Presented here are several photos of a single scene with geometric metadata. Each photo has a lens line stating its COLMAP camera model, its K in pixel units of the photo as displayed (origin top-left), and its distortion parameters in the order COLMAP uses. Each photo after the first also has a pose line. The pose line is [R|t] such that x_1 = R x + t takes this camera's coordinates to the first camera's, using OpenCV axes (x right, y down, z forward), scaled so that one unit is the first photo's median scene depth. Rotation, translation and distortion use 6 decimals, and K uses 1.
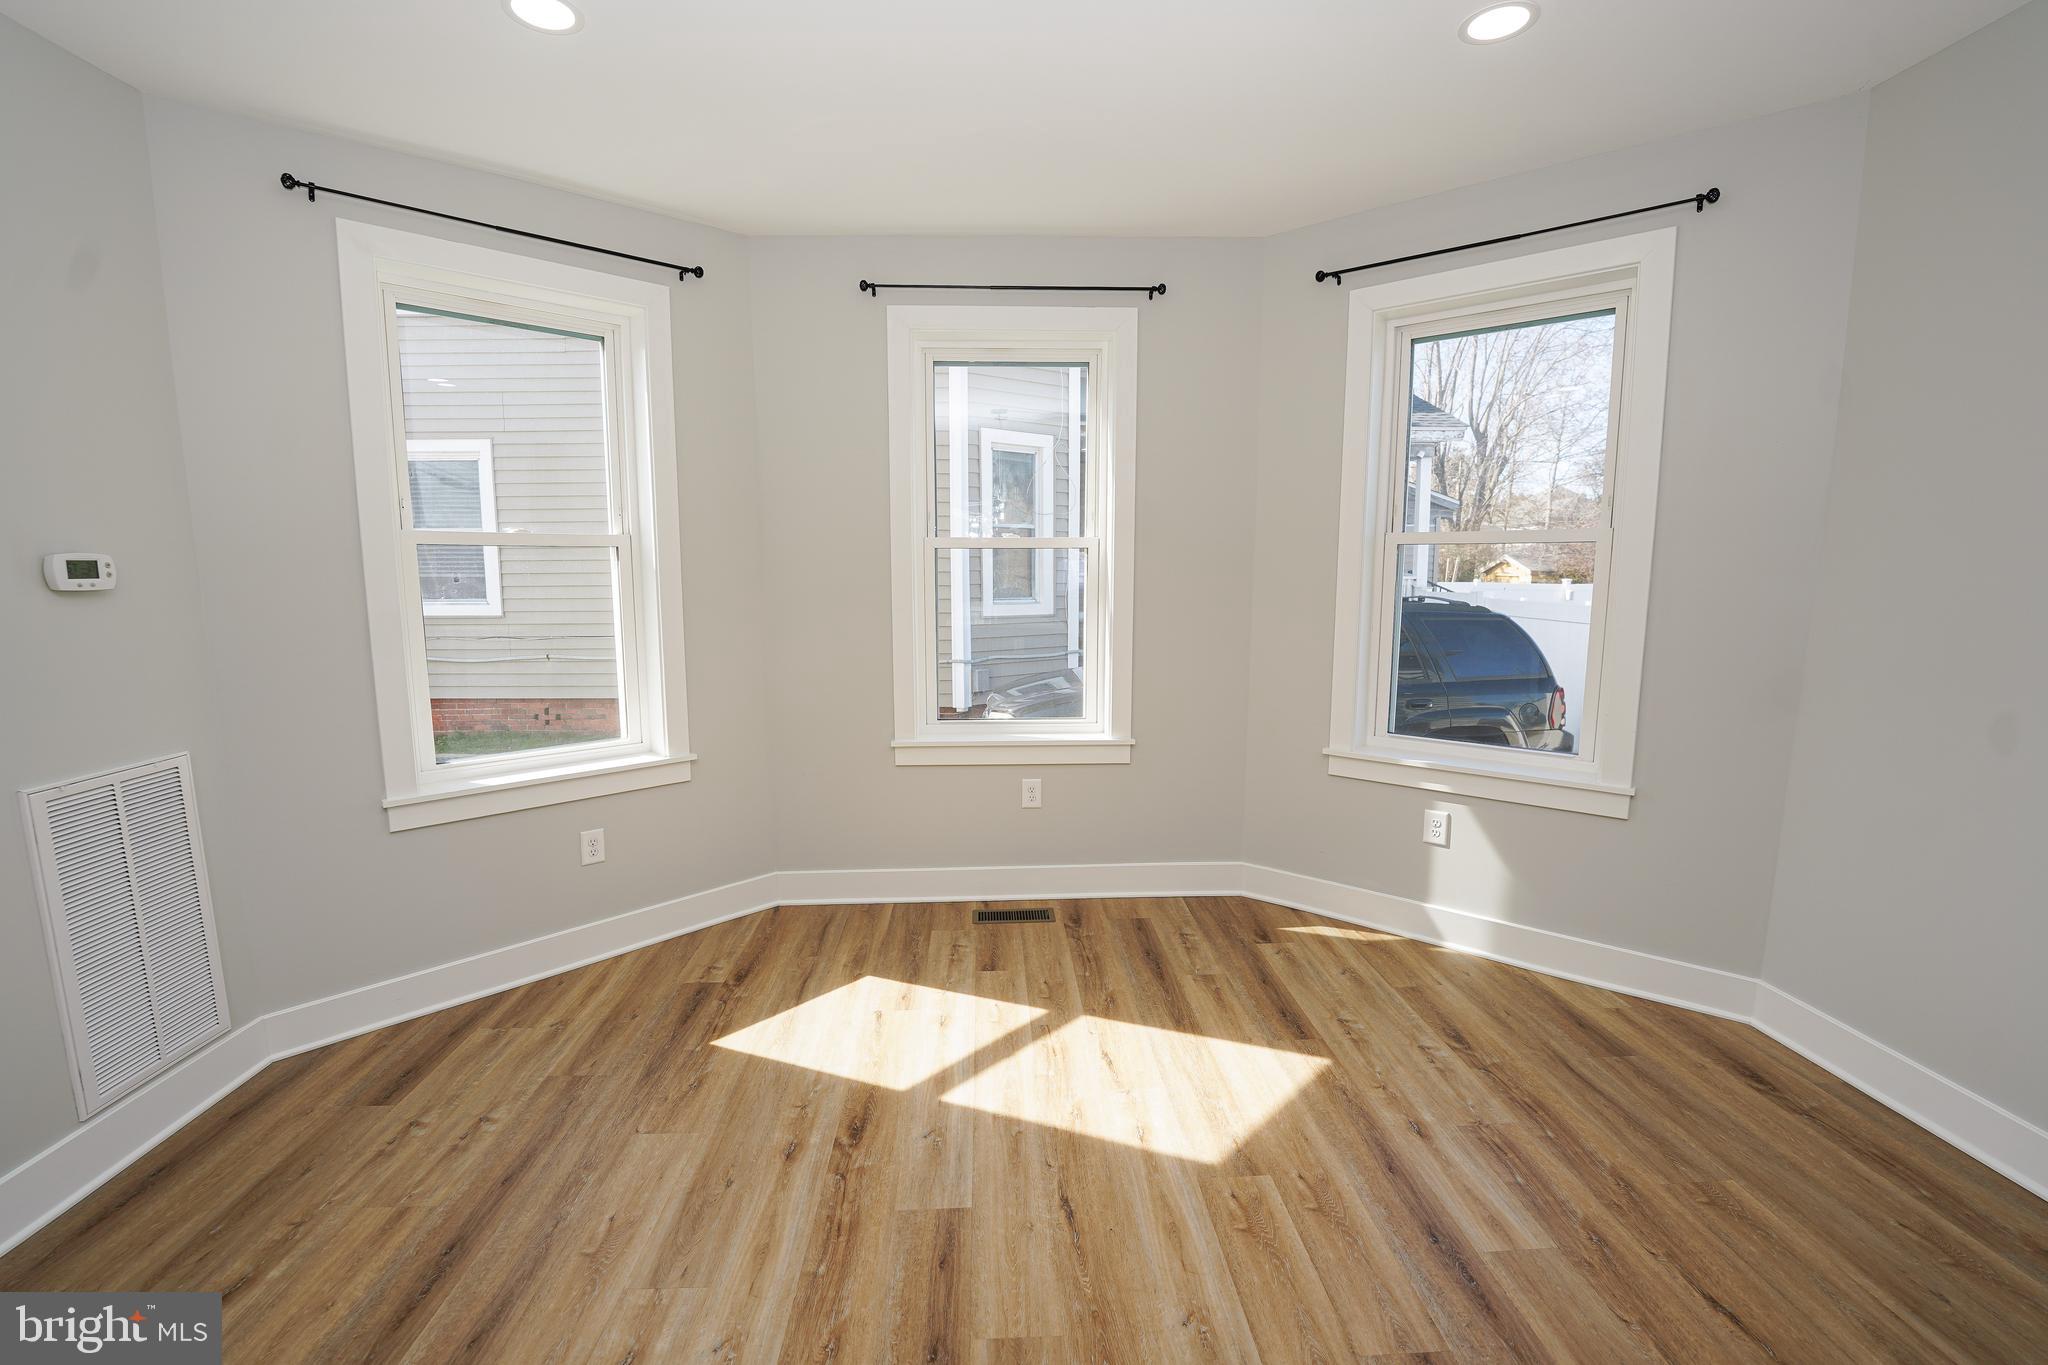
lens RADIAL K [[837.8, 0, 1011.9], [0, 837.8, 671.4], [0, 0, 1]] dist [-0.014778, -0.000036]
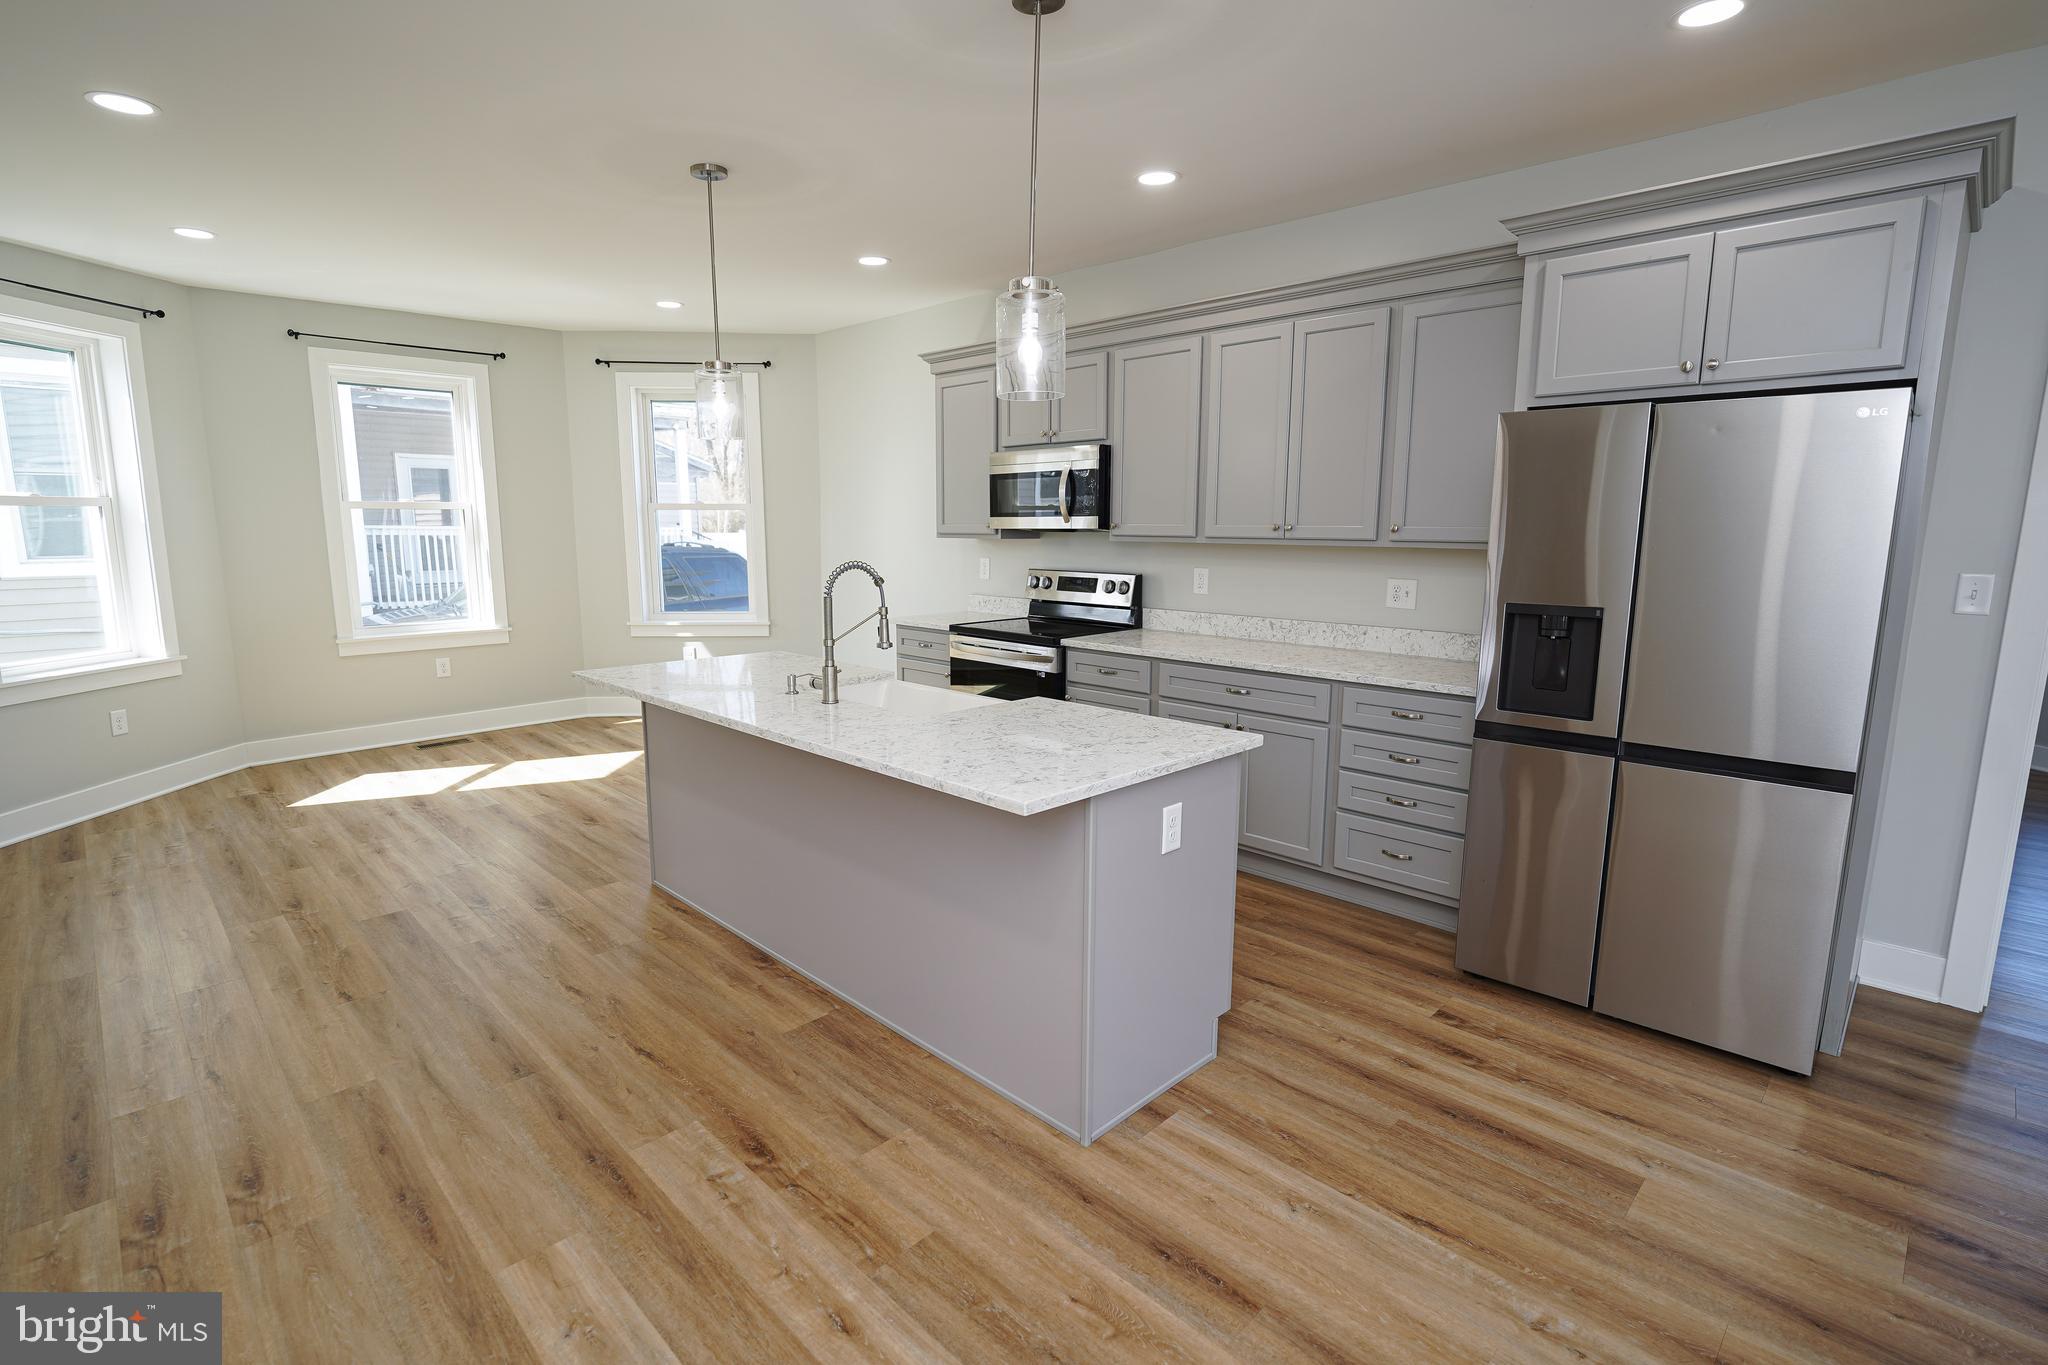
lens RADIAL K [[971.7, 0, 1014.2], [0, 971.7, 683.0], [0, 0, 1]] dist [-0.010254, 0.000136]
pose [[0.724479, -0.111124, 0.680280, -0.509723], [0.080918, 0.993807, 0.076163, 0.143750], [-0.684530, -0.000132, 0.728984, -1.215942]]
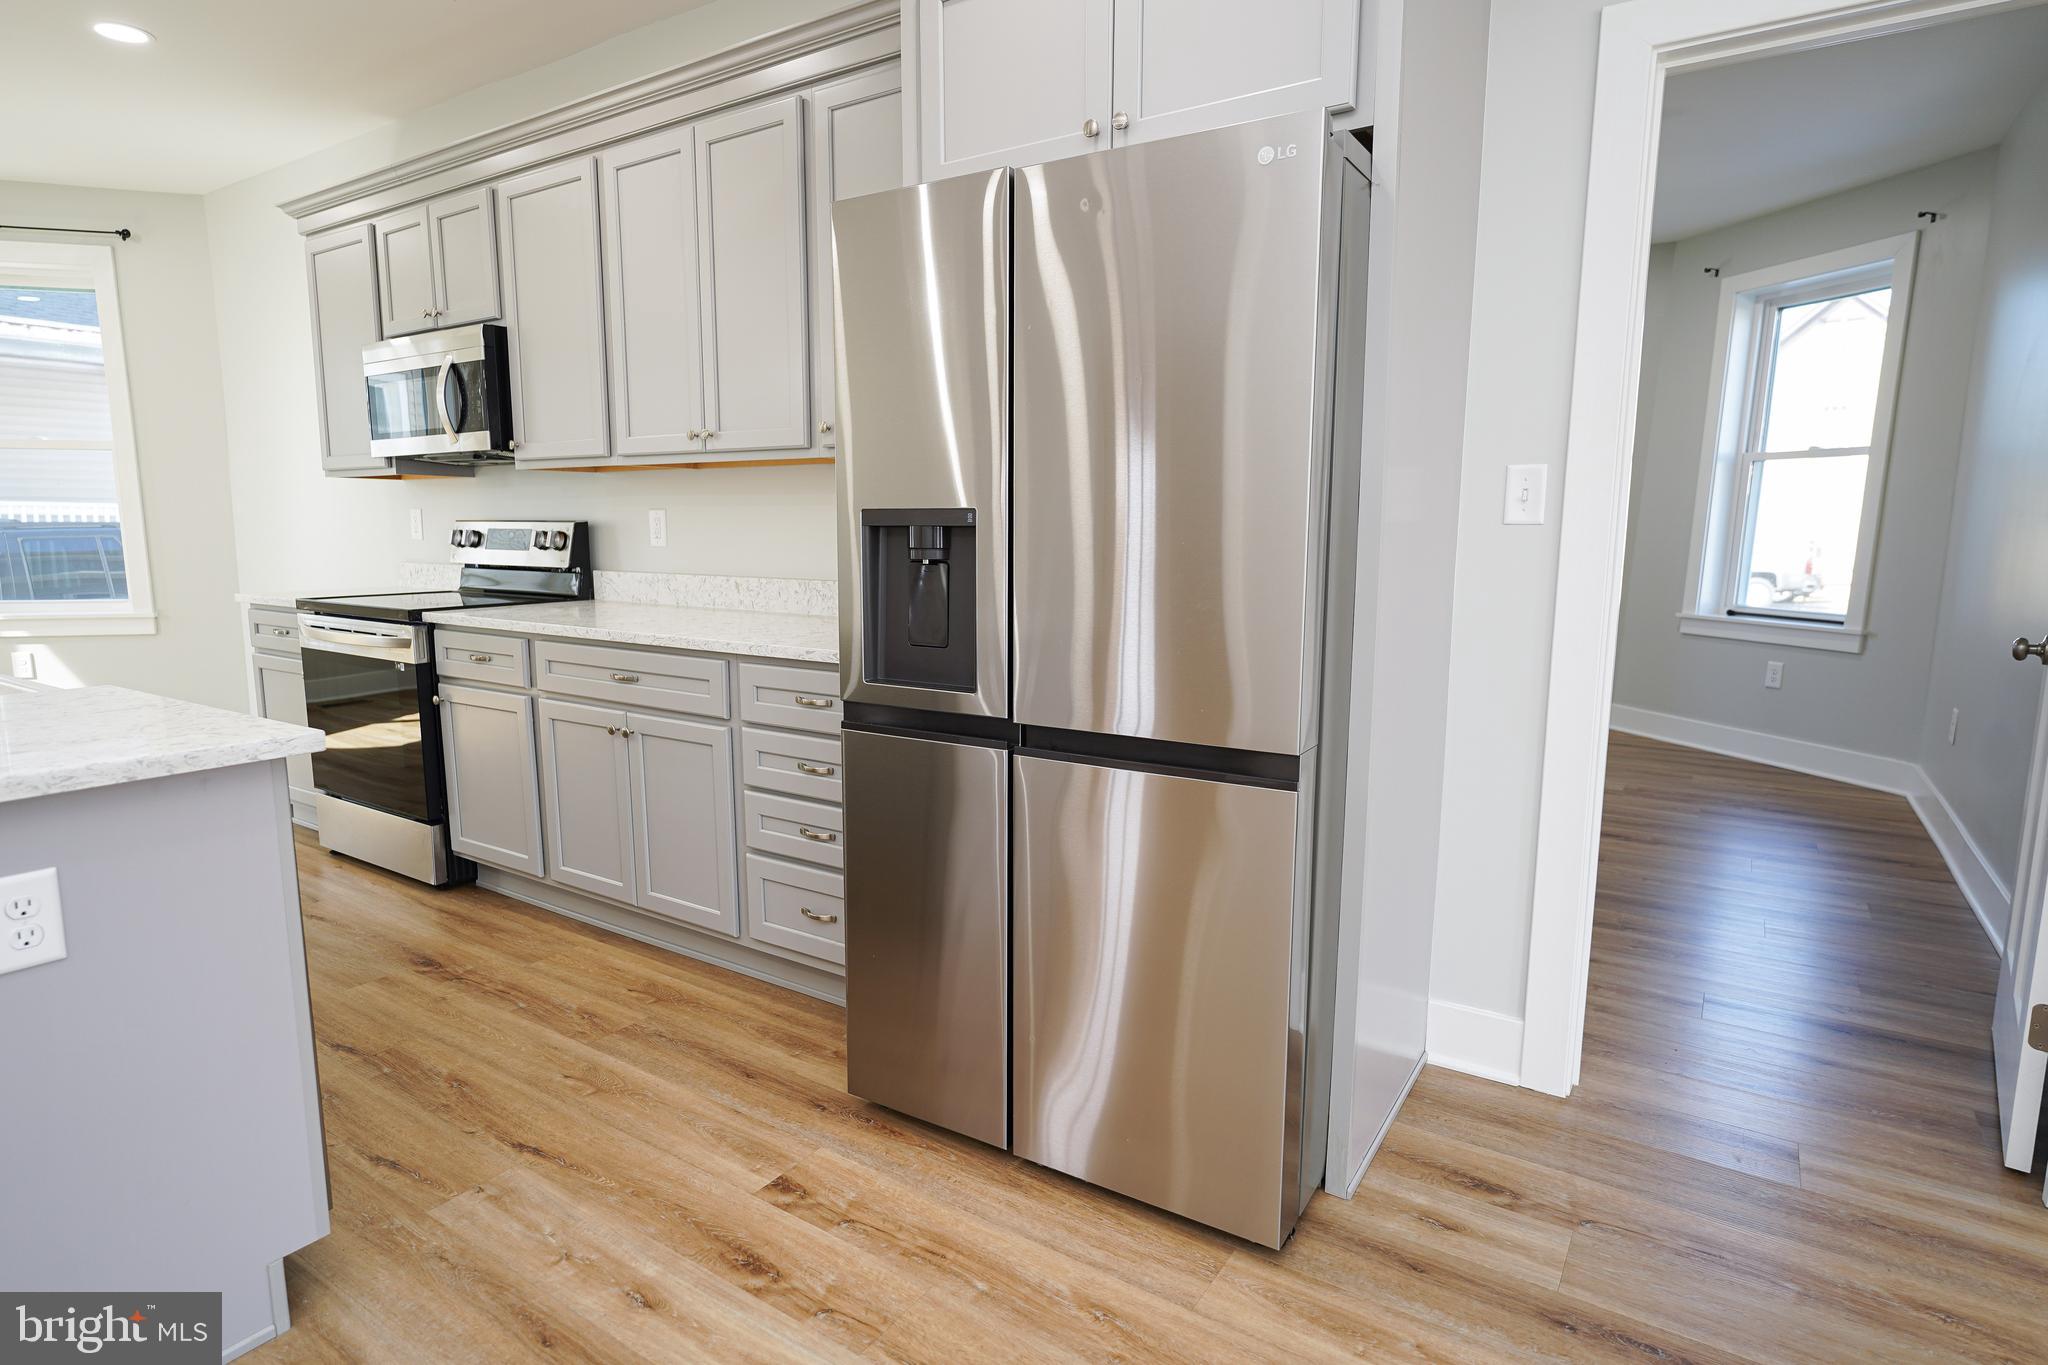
lens RADIAL K [[1094.4, 0, 1023.2], [0, 1094.4, 684.1], [0, 0, 1]] dist [-0.003564, -0.000382]
pose [[0.573899, -0.116062, 0.810660, 0.019393], [0.094862, 0.992664, 0.074963, 0.246340], [-0.813414, 0.033880, 0.580698, -1.323274]]
